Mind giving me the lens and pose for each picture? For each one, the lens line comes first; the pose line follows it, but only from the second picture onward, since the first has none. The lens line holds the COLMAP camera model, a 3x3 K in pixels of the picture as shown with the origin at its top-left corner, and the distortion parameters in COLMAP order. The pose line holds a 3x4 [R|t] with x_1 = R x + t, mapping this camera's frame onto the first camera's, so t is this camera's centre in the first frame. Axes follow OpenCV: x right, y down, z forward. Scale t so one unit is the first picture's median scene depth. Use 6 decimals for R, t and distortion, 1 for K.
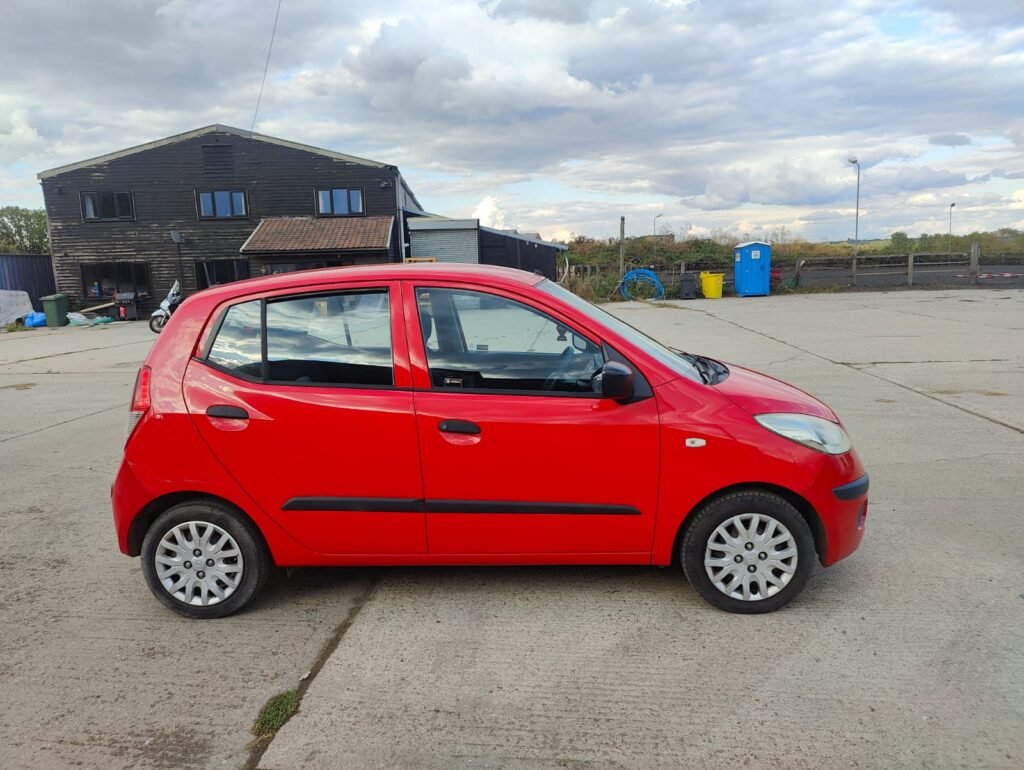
lens RADIAL K [[709.7, 0, 508.9], [0, 709.7, 380.4], [0, 0, 1]] dist [0.048389, -0.048254]
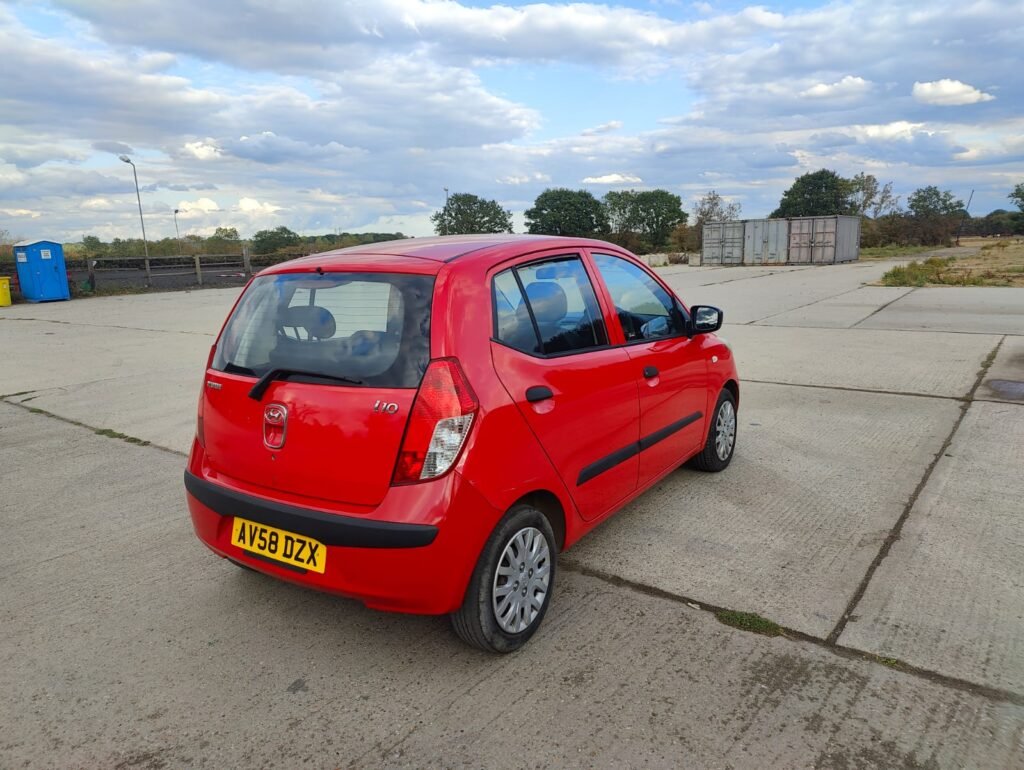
lens RADIAL K [[709.7, 0, 511.6], [0, 709.7, 375.6], [0, 0, 1]] dist [0.048389, -0.048254]
pose [[0.519400, -0.141975, 0.842655, -1.115510], [0.152875, 0.985631, 0.071834, -0.045025], [-0.840746, 0.091510, 0.533641, 0.538146]]
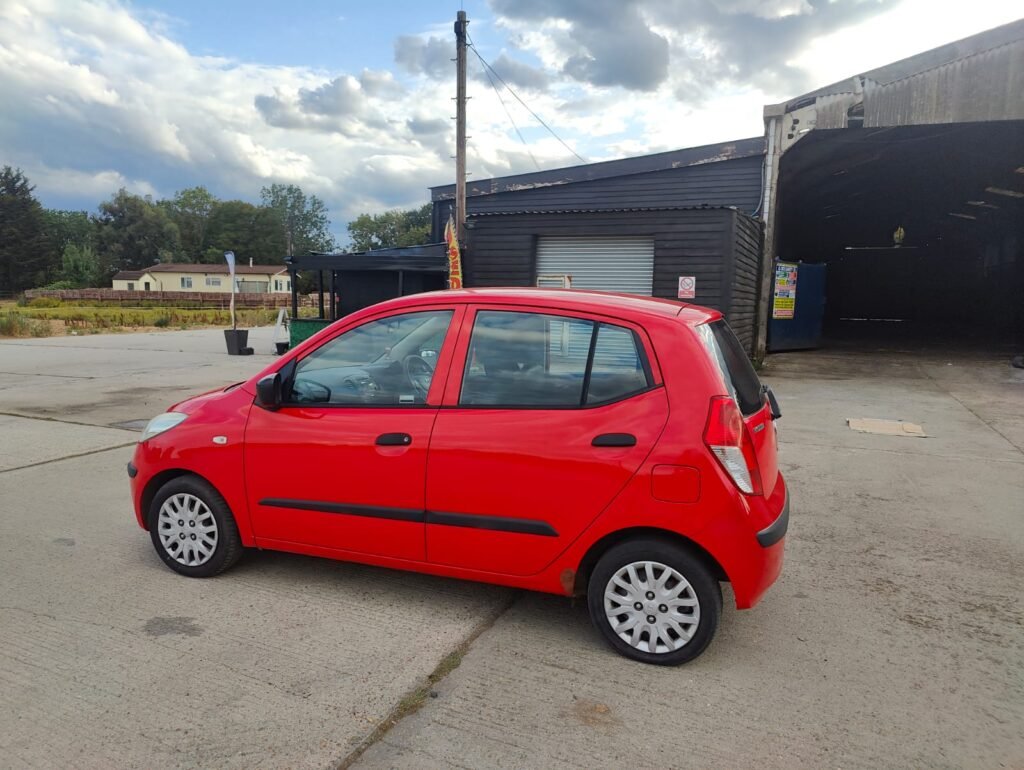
lens RADIAL K [[709.7, 0, 504.8], [0, 709.7, 385.8], [0, 0, 1]] dist [0.048389, -0.048254]
pose [[-0.953990, -0.025740, 0.298731, -0.497513], [0.057275, 0.962319, 0.265822, -0.350536], [-0.294317, 0.270702, -0.916569, 2.310154]]
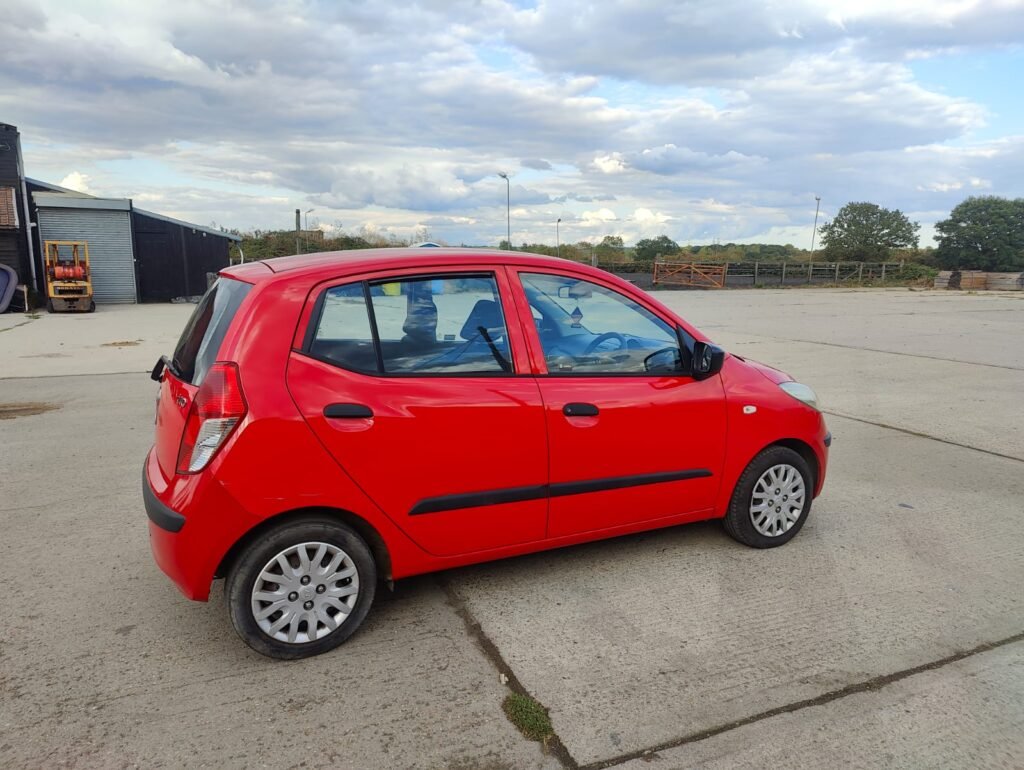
lens RADIAL K [[709.7, 0, 513.0], [0, 709.7, 382.4], [0, 0, 1]] dist [0.048389, -0.048254]
pose [[0.873092, -0.046985, 0.485286, -0.617119], [0.044246, 0.998874, 0.017105, 0.004062], [-0.485543, 0.006538, 0.874188, 0.142041]]
